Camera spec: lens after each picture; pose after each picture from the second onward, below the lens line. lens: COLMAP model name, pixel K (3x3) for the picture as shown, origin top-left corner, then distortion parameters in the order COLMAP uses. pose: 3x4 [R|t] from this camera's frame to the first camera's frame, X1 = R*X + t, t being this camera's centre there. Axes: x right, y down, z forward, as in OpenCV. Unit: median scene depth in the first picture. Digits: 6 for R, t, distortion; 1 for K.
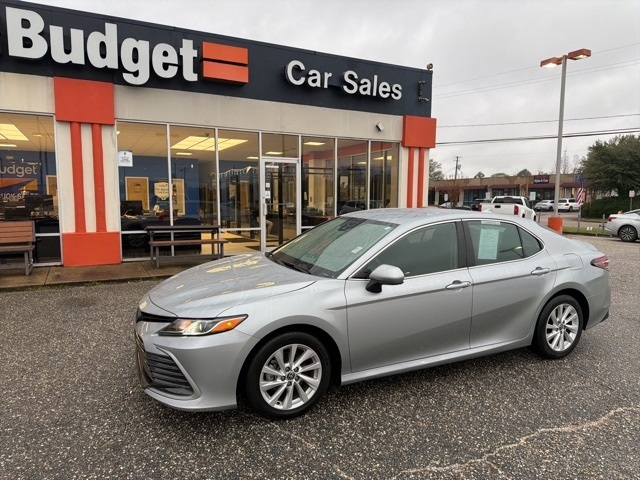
lens RADIAL K [[450.2, 0, 323.9], [0, 450.2, 238.6], [0, 0, 1]] dist [0.033081, -0.037475]
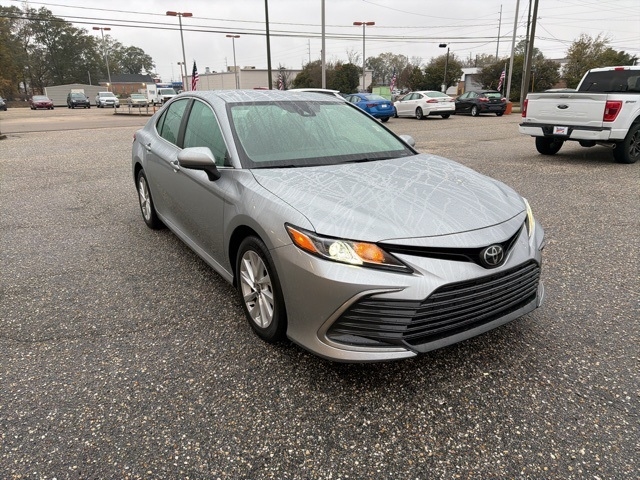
lens RADIAL K [[450.2, 0, 322.2], [0, 450.2, 240.7], [0, 0, 1]] dist [0.033081, -0.037475]
pose [[-0.125116, -0.319732, 0.939211, -0.781699], [0.108146, 0.936614, 0.333255, -0.073971], [-0.986230, 0.143268, -0.082608, 1.032108]]
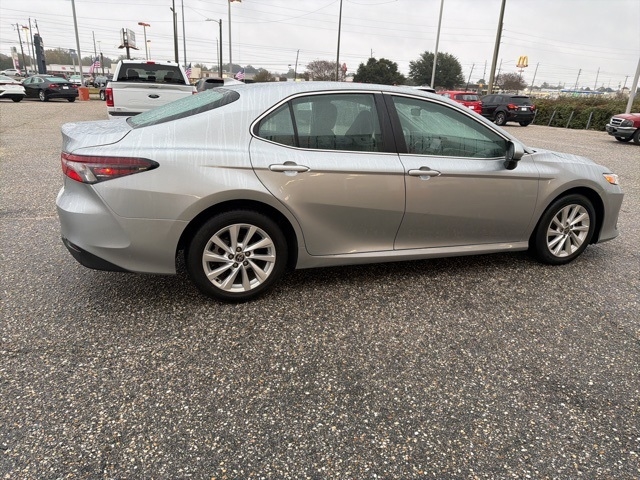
lens RADIAL K [[450.2, 0, 322.8], [0, 450.2, 239.5], [0, 0, 1]] dist [0.033081, -0.037475]
pose [[-0.994499, -0.078509, 0.069342, 0.182093], [-0.043320, 0.910994, 0.410138, -0.146205], [-0.095370, 0.404878, -0.909384, 1.926470]]
